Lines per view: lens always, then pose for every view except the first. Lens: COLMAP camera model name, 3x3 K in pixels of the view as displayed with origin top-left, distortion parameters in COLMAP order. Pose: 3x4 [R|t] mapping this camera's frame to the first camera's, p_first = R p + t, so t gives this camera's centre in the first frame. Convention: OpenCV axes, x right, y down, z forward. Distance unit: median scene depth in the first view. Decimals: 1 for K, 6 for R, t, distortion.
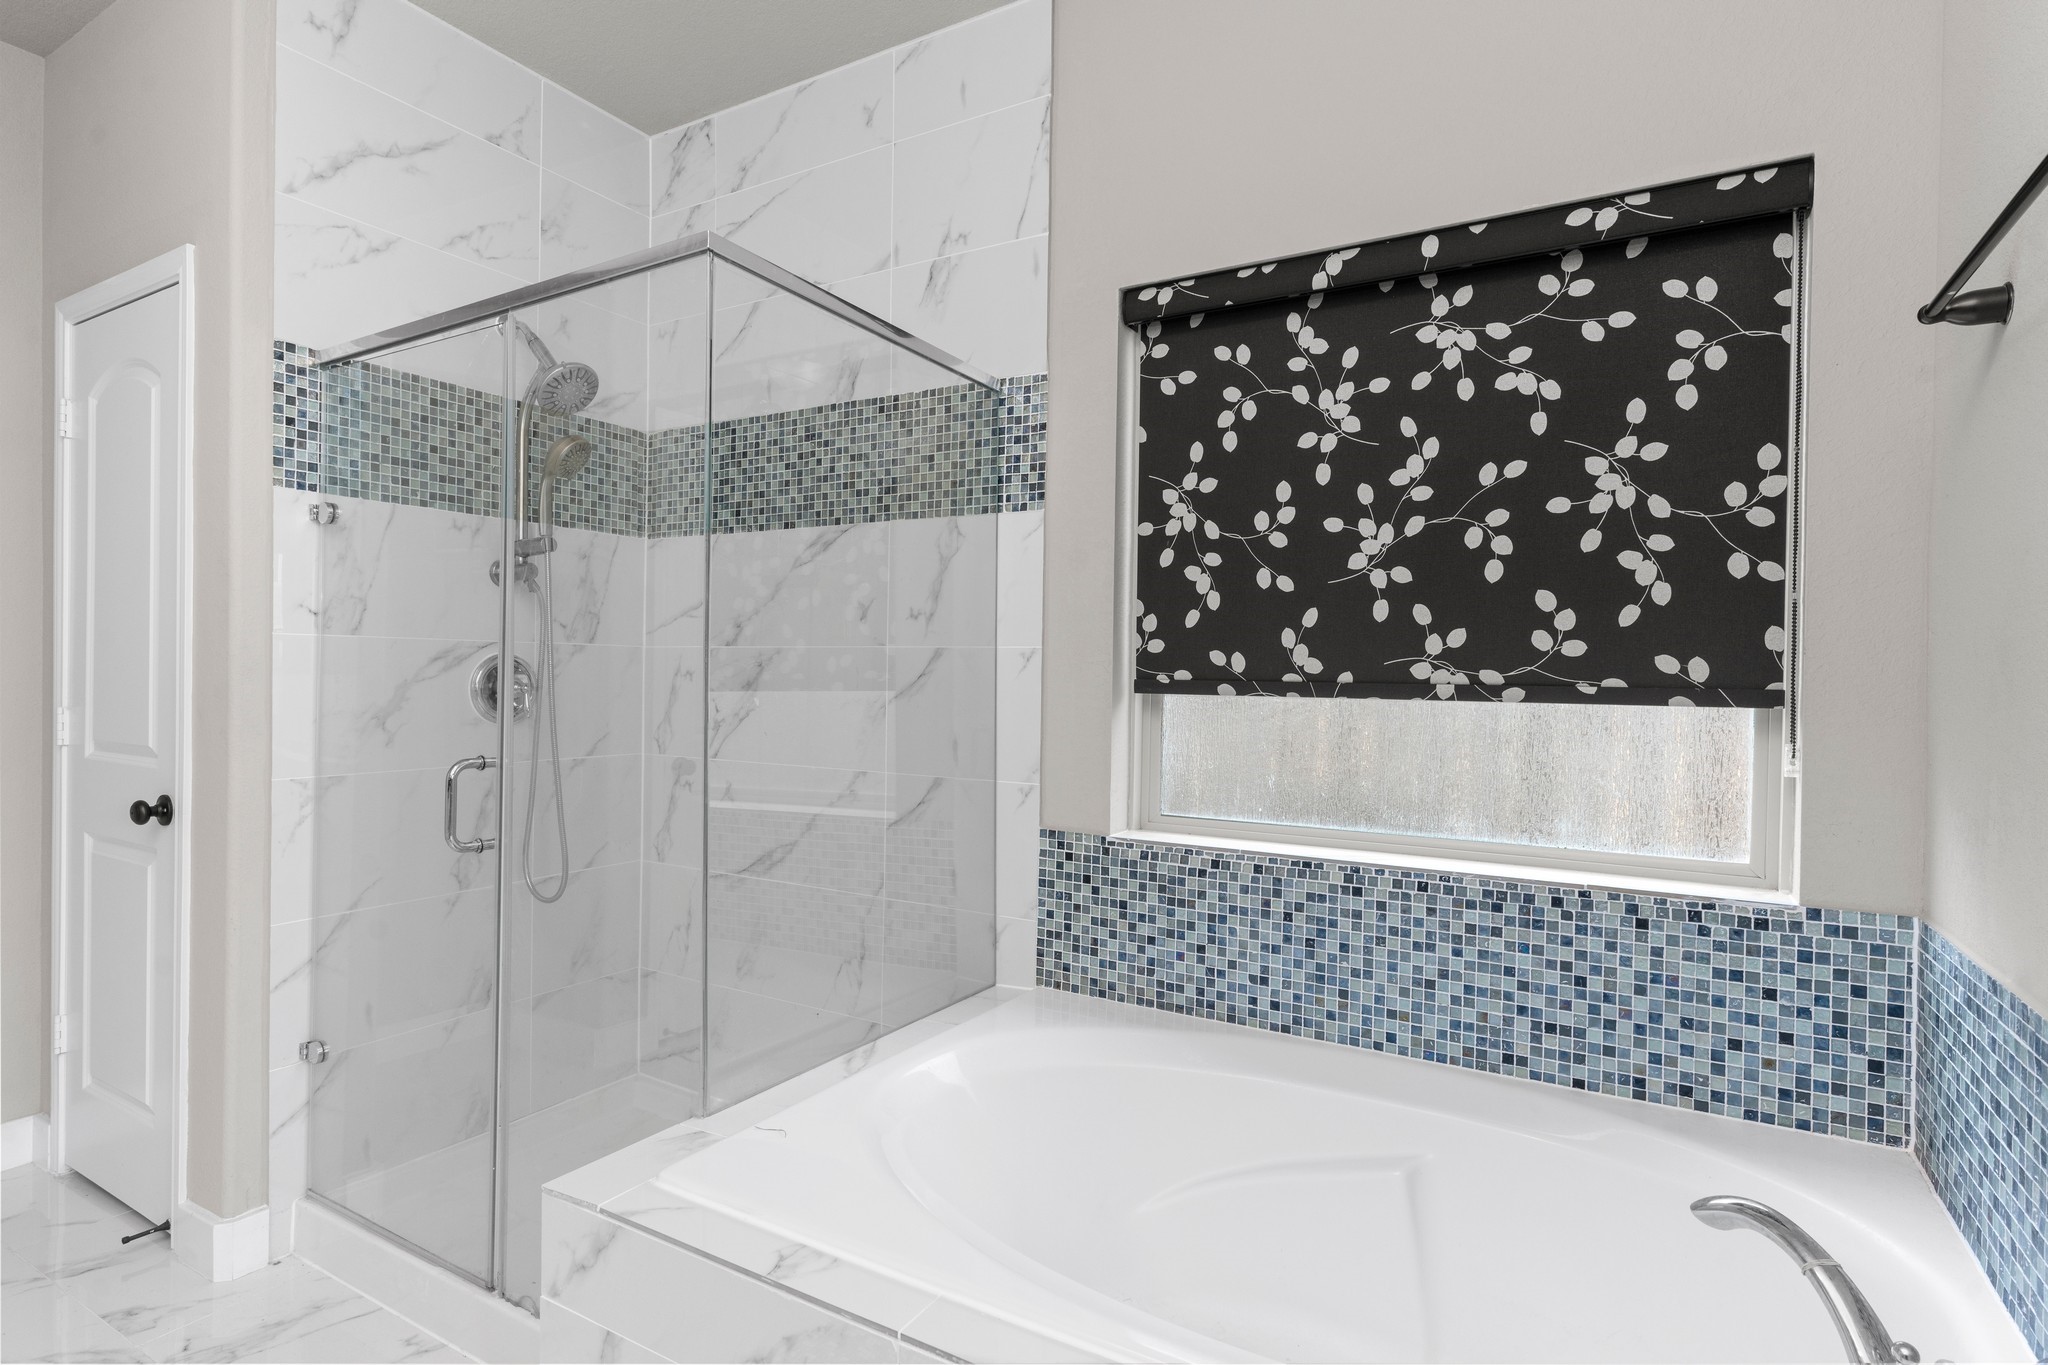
lens RADIAL K [[1046.6, 0, 1022.5], [0, 1046.6, 684.9], [0, 0, 1]] dist [-0.004517, 0.002934]
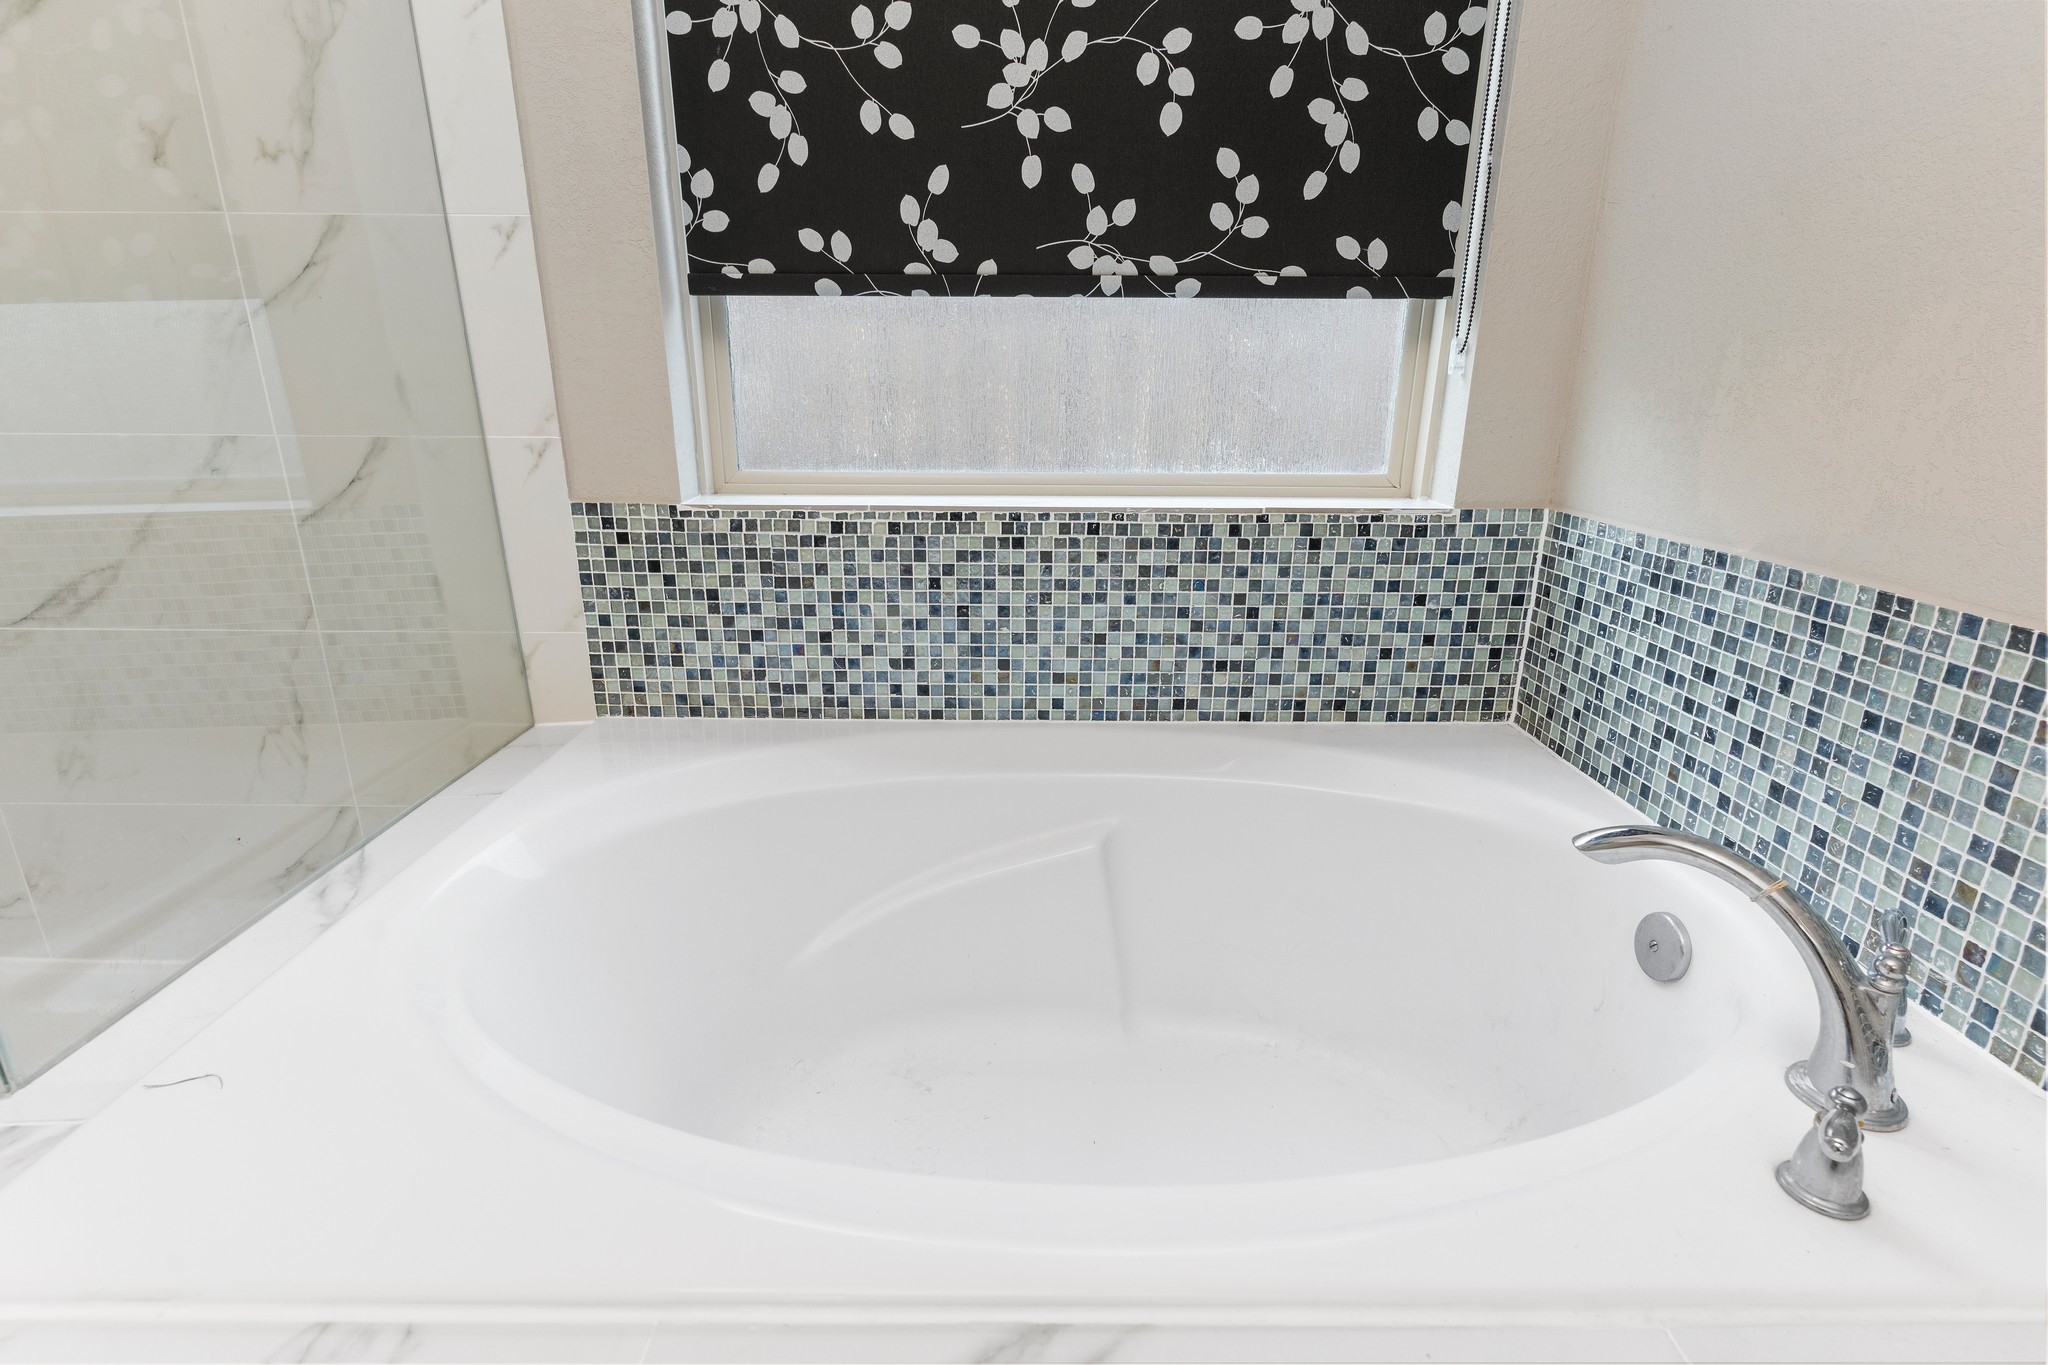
lens RADIAL K [[961.8, 0, 1022.6], [0, 961.8, 680.2], [0, 0, 1]] dist [-0.000241, 0.001125]
pose [[0.862677, -0.162420, 0.478965, -0.051176], [0.012379, 0.953528, 0.301050, 0.063704], [-0.505603, -0.253779, 0.824598, 0.303338]]
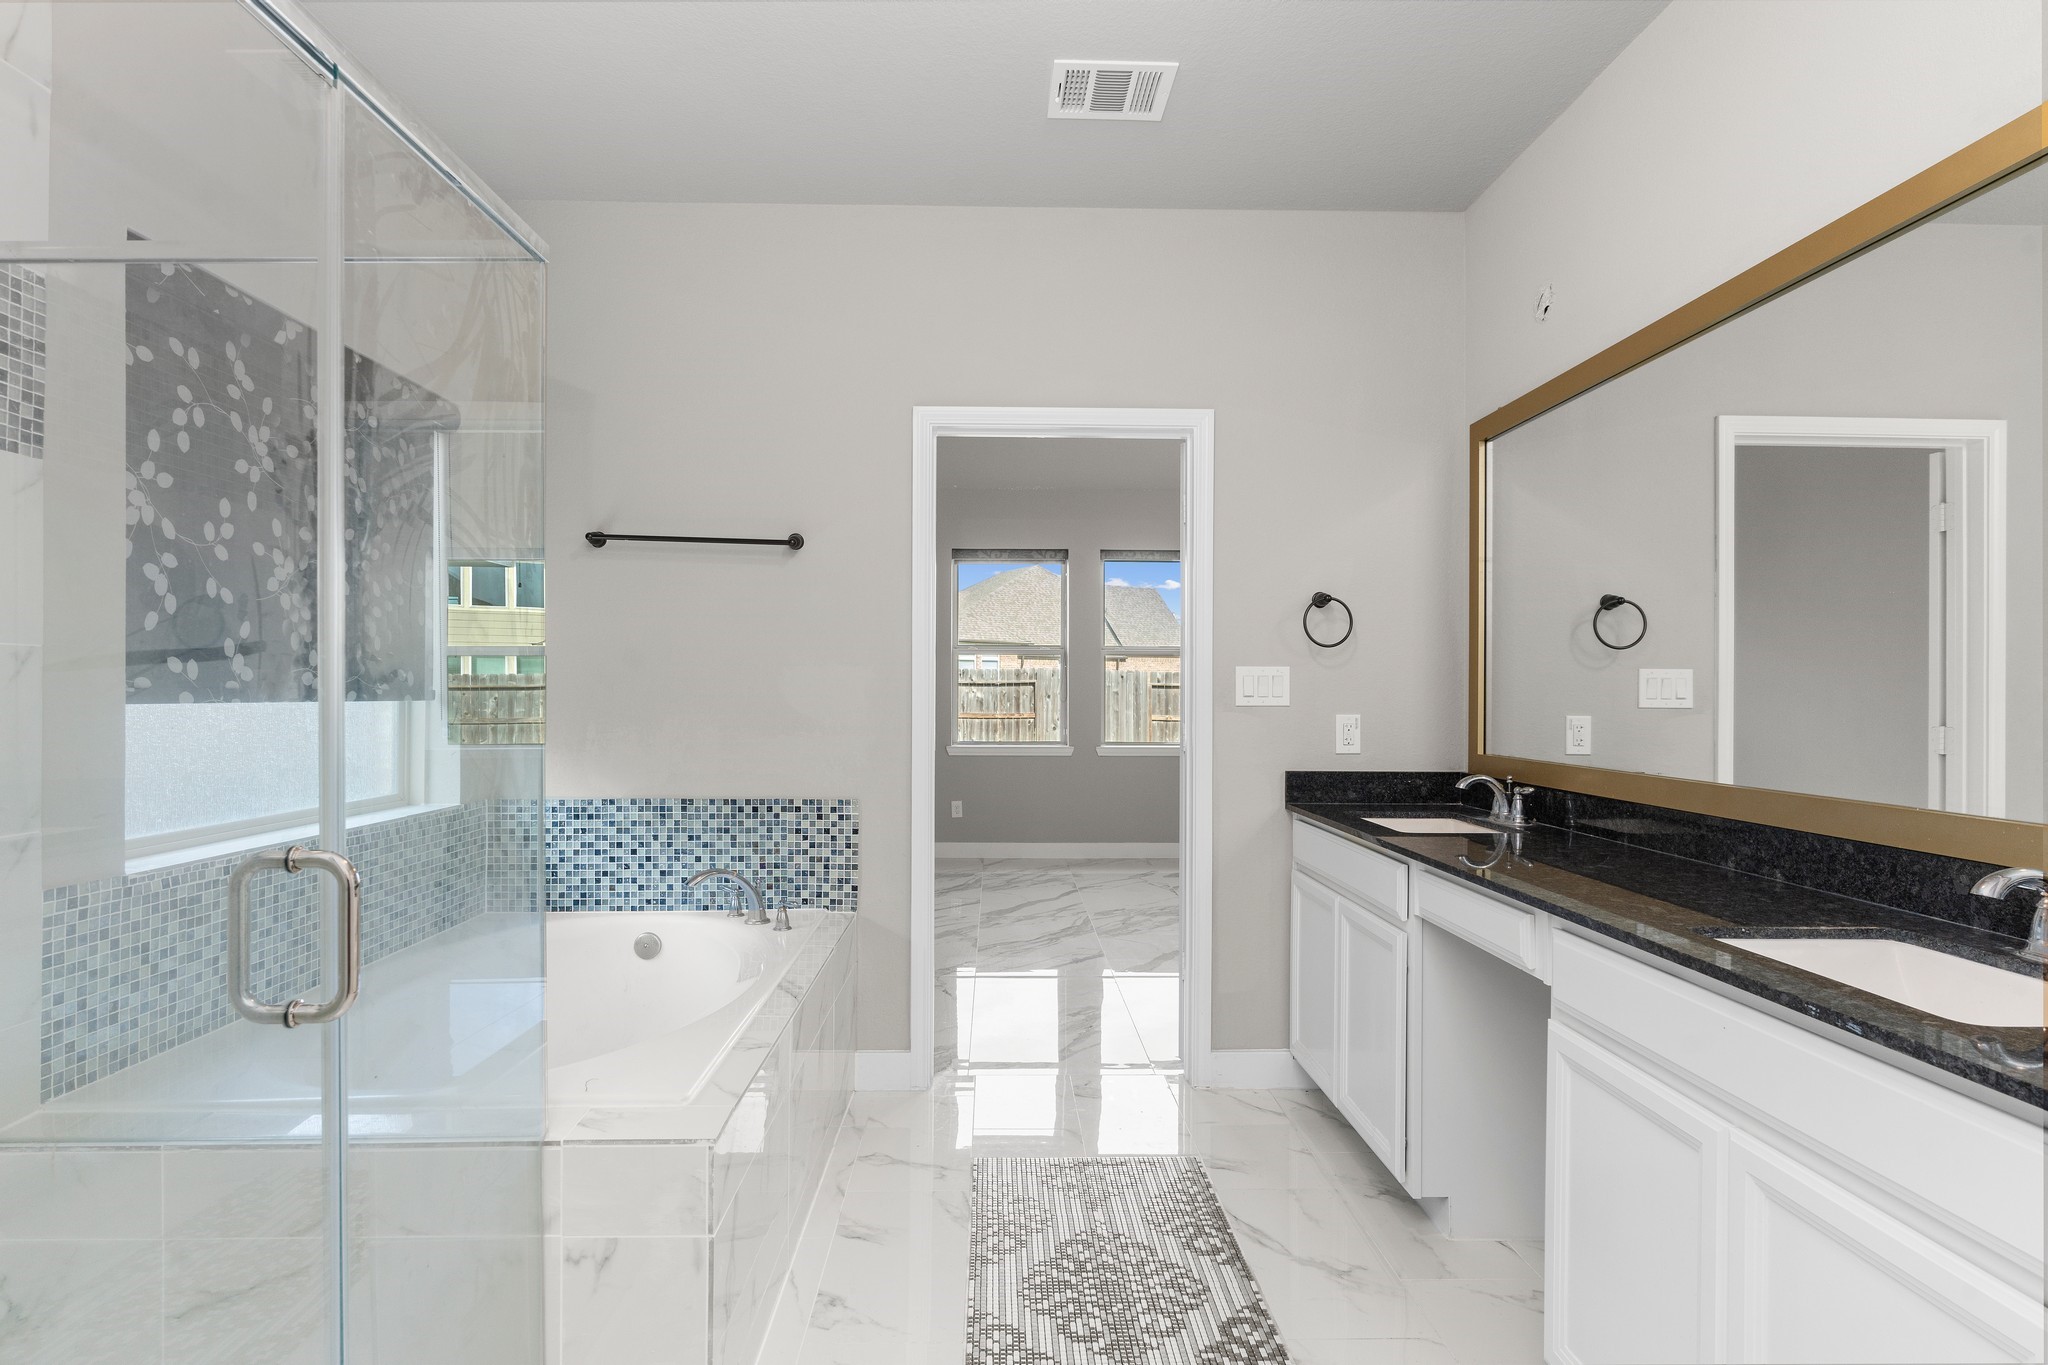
lens RADIAL K [[1046.6, 0, 1030.3], [0, 1046.6, 693.5], [0, 0, 1]] dist [-0.004517, 0.002934]
pose [[-0.541295, -0.016277, 0.840675, -1.018649], [-0.003576, 0.999848, 0.017056, -0.018037], [-0.840825, 0.006226, -0.541271, 0.843277]]
